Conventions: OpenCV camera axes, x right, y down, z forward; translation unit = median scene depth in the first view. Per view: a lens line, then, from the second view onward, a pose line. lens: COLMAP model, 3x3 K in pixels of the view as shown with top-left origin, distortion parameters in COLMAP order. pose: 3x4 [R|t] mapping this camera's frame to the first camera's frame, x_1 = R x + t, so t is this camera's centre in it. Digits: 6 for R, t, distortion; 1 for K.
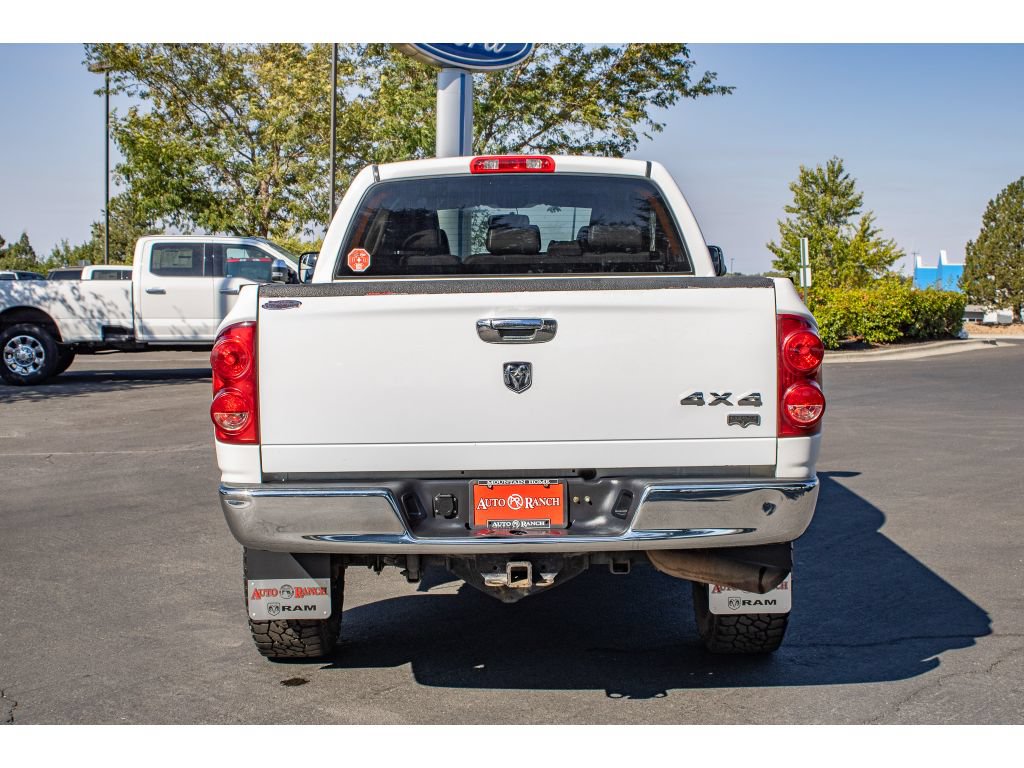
lens RADIAL K [[1438.9, 0, 512.0], [0, 1438.9, 384.0], [0, 0, 1]] dist [-0.028341, -0.030426]
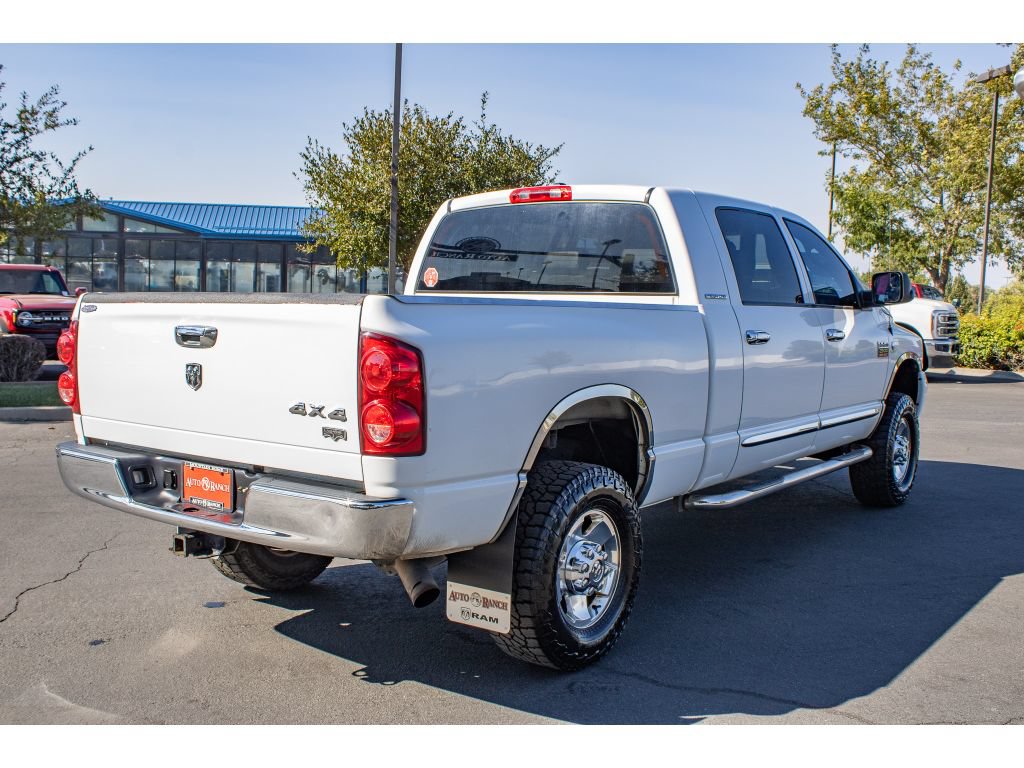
lens RADIAL K [[1087.4, 0, 512.0], [0, 1087.4, 384.0], [0, 0, 1]] dist [-0.123908, -0.009035]
pose [[0.800894, 0.074367, -0.594171, 0.631674], [-0.070234, 0.997076, 0.030126, -0.037436], [0.594674, 0.017603, 0.803775, 0.396358]]
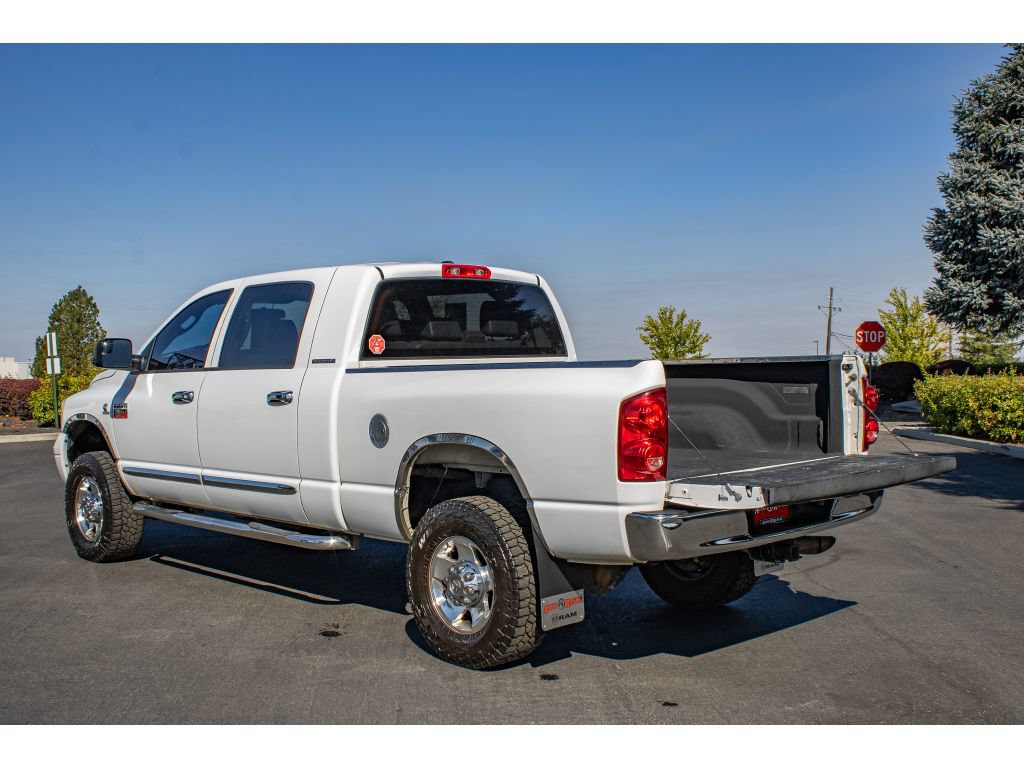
lens RADIAL K [[1172.1, 0, 512.0], [0, 1172.1, 384.0], [0, 0, 1]] dist [-0.093126, 0.133046]
pose [[0.716746, -0.017271, 0.697120, -0.905138], [0.059219, 0.997589, -0.036172, -0.013976], [-0.694815, 0.067209, 0.716041, 0.282677]]
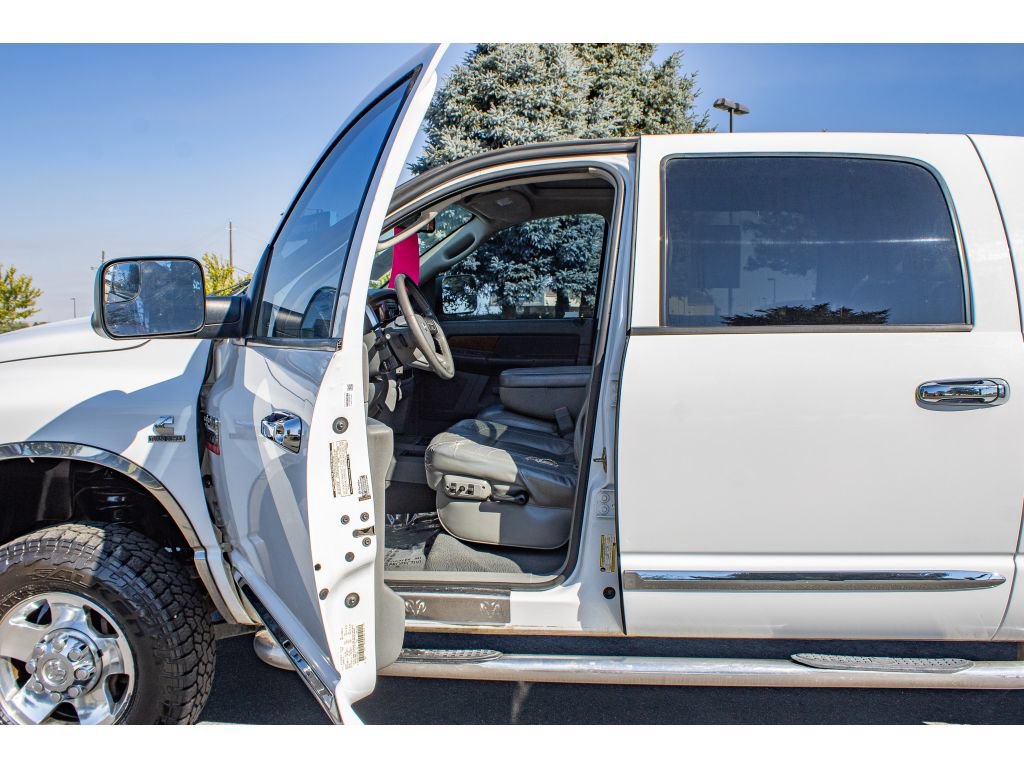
lens RADIAL K [[960.7, 0, 495.8], [0, 960.7, 378.6], [0, 0, 1]] dist [-0.089149, 0.005507]
pose [[0.101786, -0.067183, 0.992535, -0.703572], [0.076135, 0.995317, 0.059563, -0.115207], [-0.991889, 0.069504, 0.106424, 1.565792]]
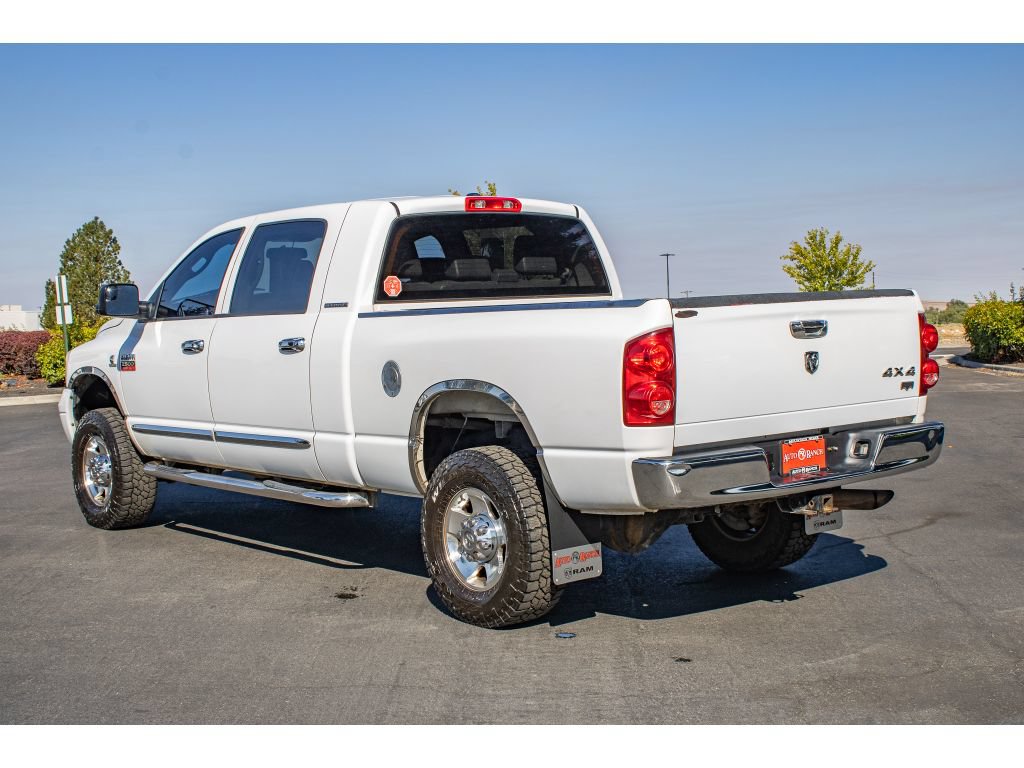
lens RADIAL K [[1472.1, 0, 512.0], [0, 1472.1, 384.0], [0, 0, 1]] dist [-0.022029, 0.011571]
pose [[0.772917, -0.050922, 0.632461, -0.972937], [0.069841, 0.997545, -0.005034, 0.002416], [-0.630652, 0.048062, 0.774576, 0.074339]]
